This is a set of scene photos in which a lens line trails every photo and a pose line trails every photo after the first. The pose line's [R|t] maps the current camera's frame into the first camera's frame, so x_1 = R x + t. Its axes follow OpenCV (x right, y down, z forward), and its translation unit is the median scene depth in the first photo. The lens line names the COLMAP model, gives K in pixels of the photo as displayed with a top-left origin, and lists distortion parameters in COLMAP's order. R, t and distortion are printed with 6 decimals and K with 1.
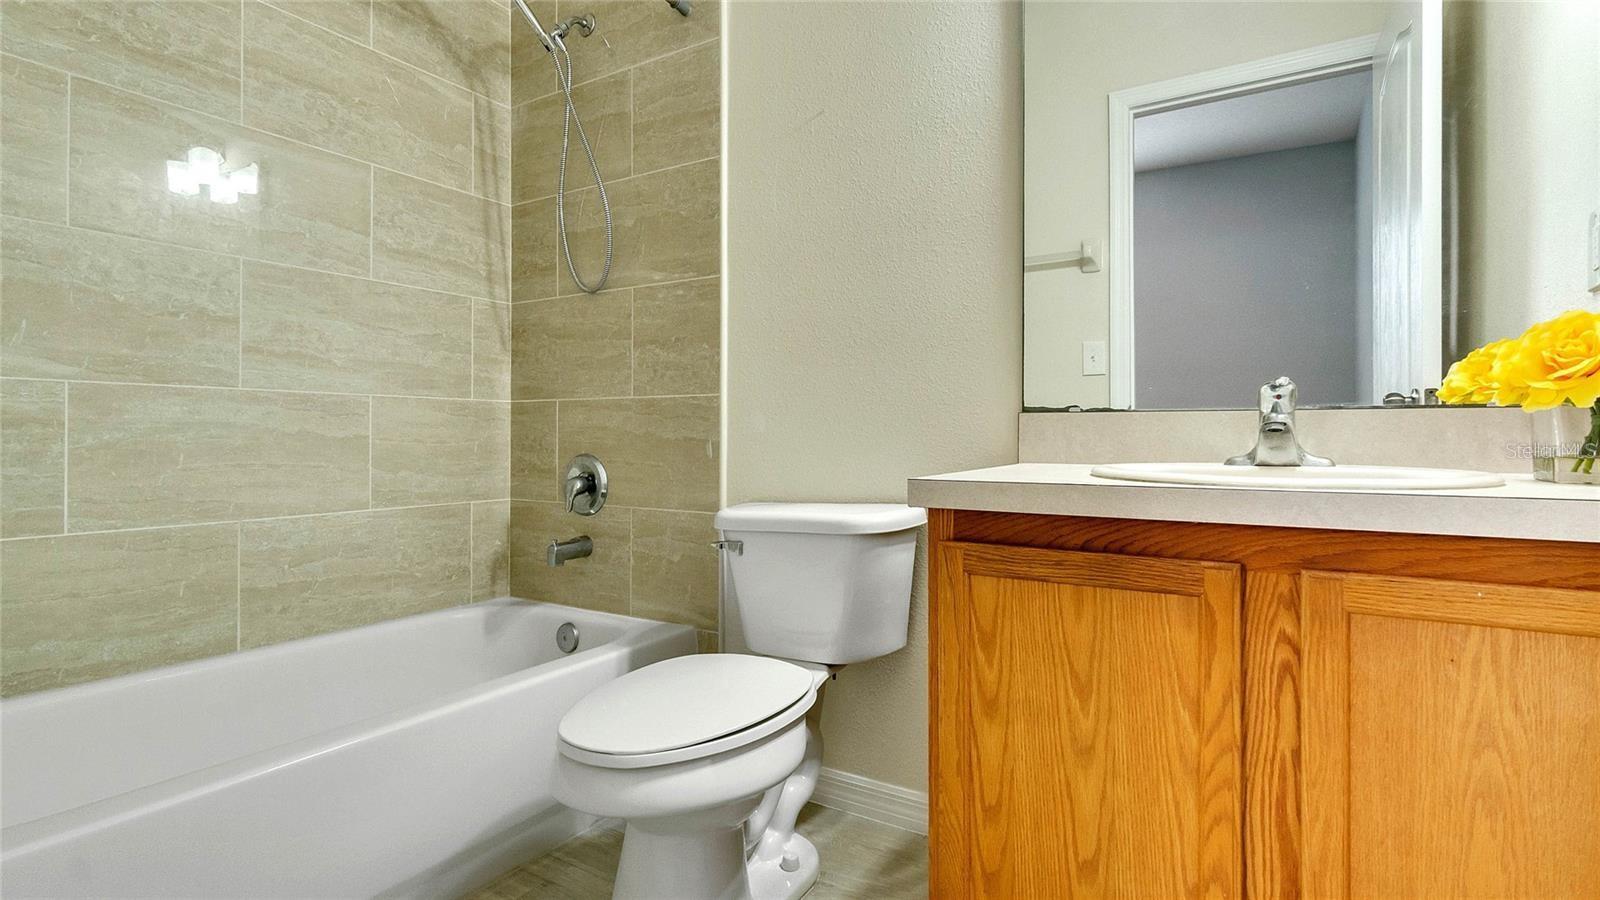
lens RADIAL K [[775.7, 0, 803.2], [0, 775.7, 448.0], [0, 0, 1]] dist [0.000094, -0.000263]
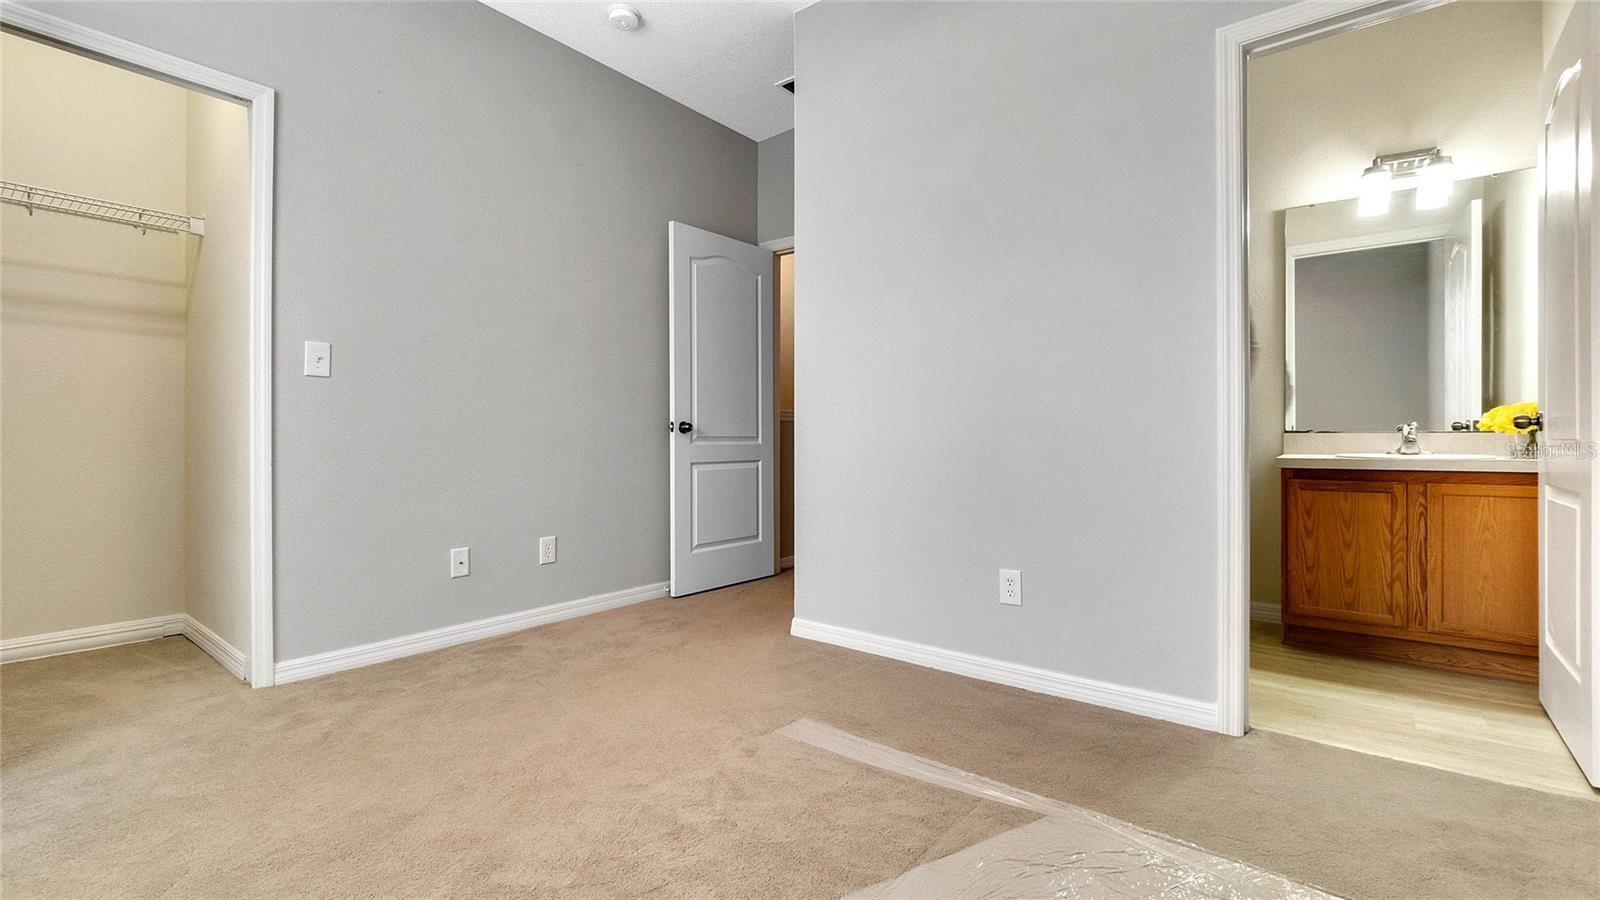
lens RADIAL K [[701.0, 0, 791.4], [0, 701.0, 452.1], [0, 0, 1]] dist [0.000555, 0.000128]
pose [[0.994323, 0.000750, -0.106404, -1.637000], [-0.000805, 1.000000, -0.000481, 0.024450], [0.106403, 0.000564, 0.994323, -2.135427]]
